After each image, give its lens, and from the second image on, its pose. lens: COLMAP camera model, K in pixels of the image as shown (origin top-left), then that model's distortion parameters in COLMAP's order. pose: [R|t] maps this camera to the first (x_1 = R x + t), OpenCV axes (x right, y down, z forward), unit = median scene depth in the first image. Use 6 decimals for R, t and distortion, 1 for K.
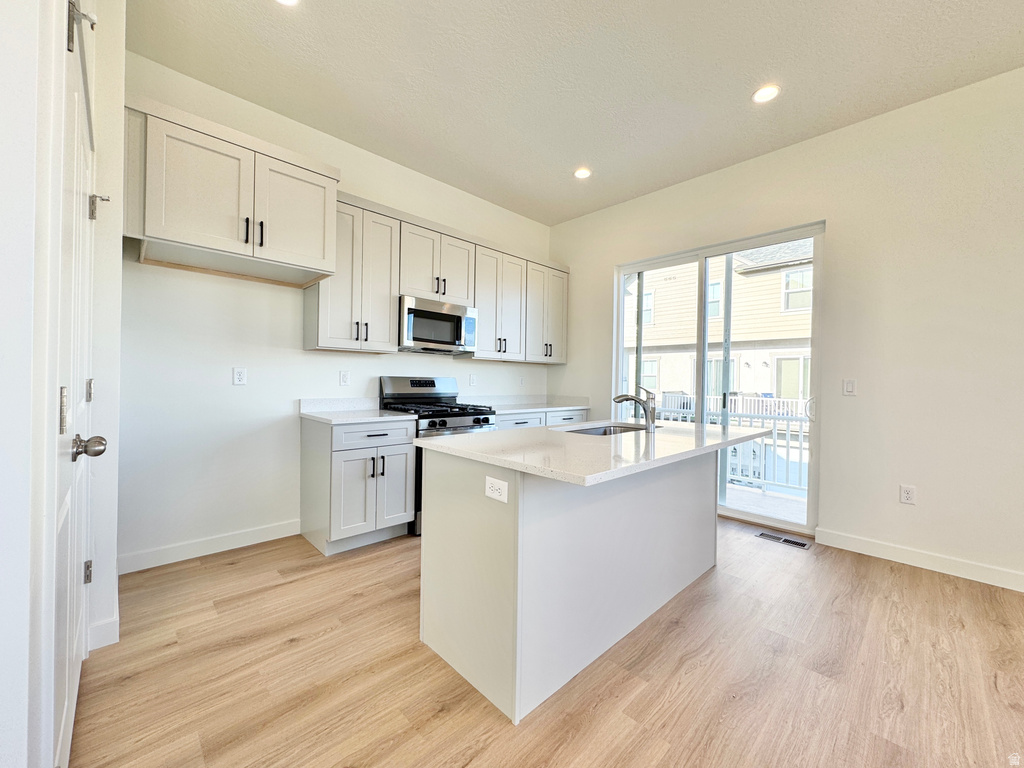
lens RADIAL K [[406.8, 0, 511.8], [0, 406.8, 381.9], [0, 0, 1]] dist [-0.001839, 0.000359]
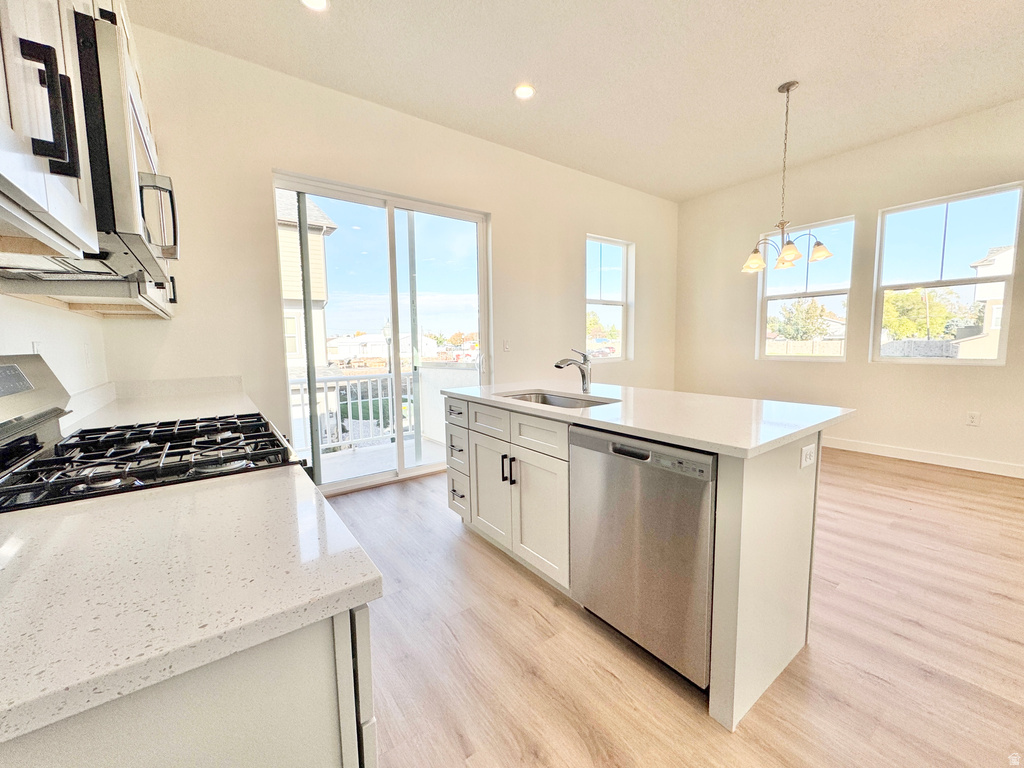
lens RADIAL K [[406.8, 0, 511.8], [0, 406.8, 381.9], [0, 0, 1]] dist [-0.001839, 0.000359]
pose [[0.133637, -0.118751, 0.983890, -0.496457], [0.020672, 0.992913, 0.117033, -0.022759], [-0.990815, 0.004699, 0.135145, 0.719671]]
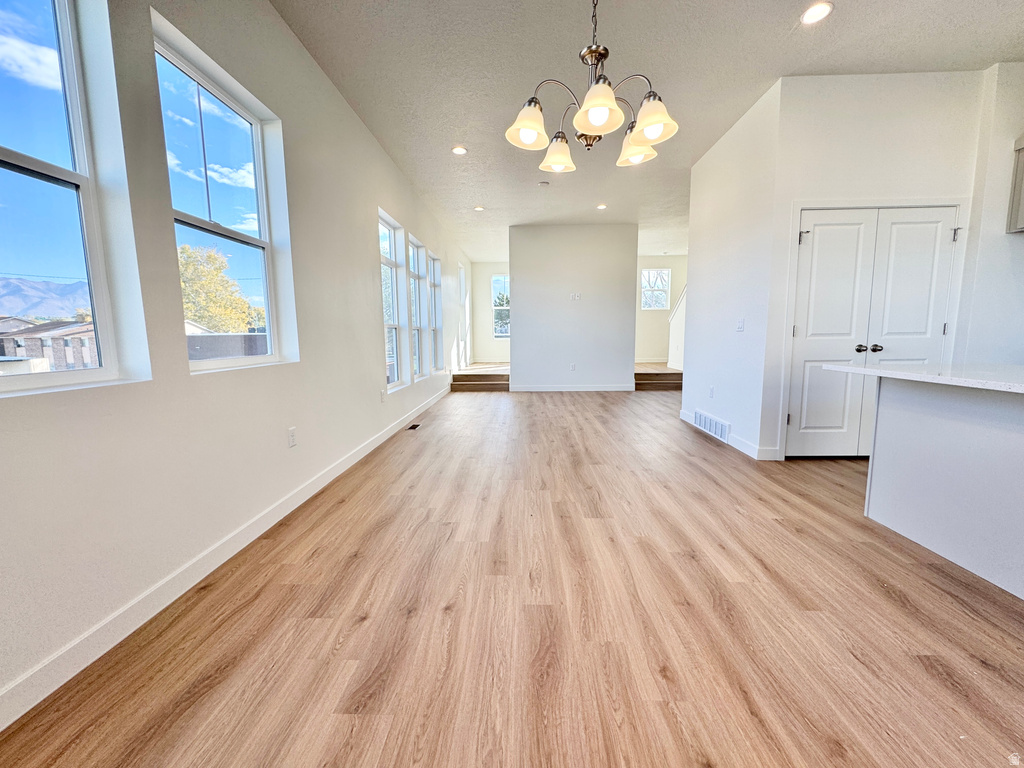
lens RADIAL K [[406.8, 0, 511.8], [0, 406.8, 381.9], [0, 0, 1]] dist [-0.001839, 0.000359]
pose [[-0.718340, 0.071732, -0.691984, 0.976545], [-0.002972, 0.994345, 0.106160, 0.037611], [0.695686, 0.078315, -0.714064, 0.491060]]
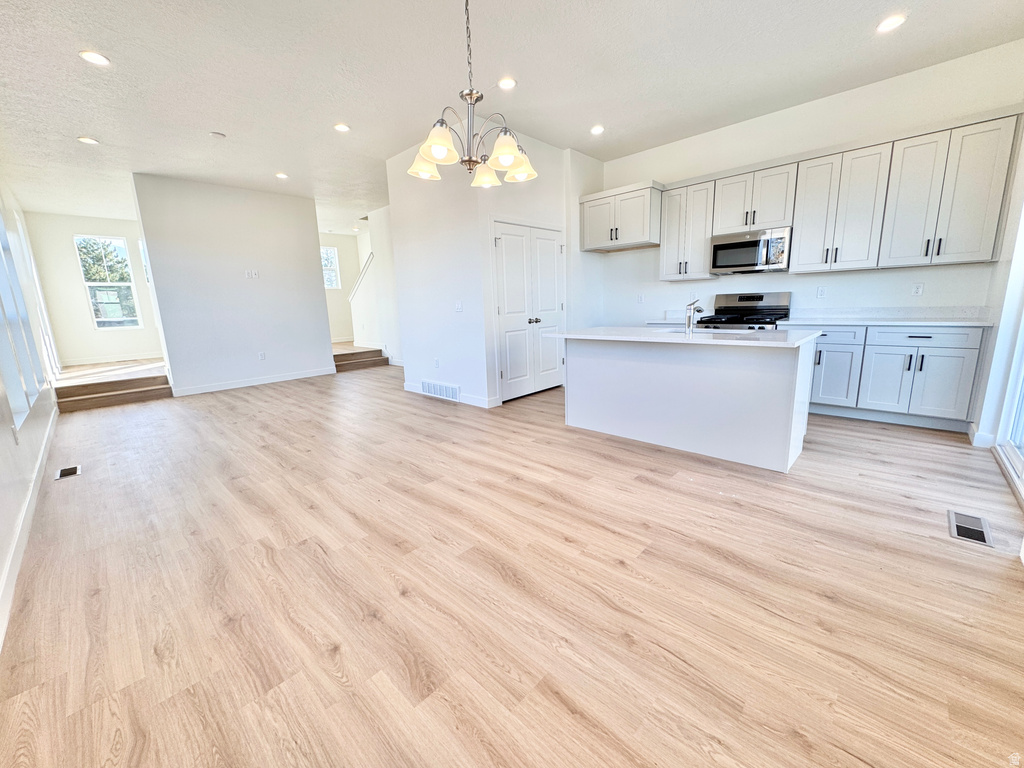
lens RADIAL K [[406.8, 0, 511.8], [0, 406.8, 381.9], [0, 0, 1]] dist [-0.001839, 0.000359]
pose [[0.039604, 0.174420, -0.983875, 1.183544], [0.035277, 0.983789, 0.175825, 0.012664], [0.998593, -0.041671, 0.032809, 0.230712]]
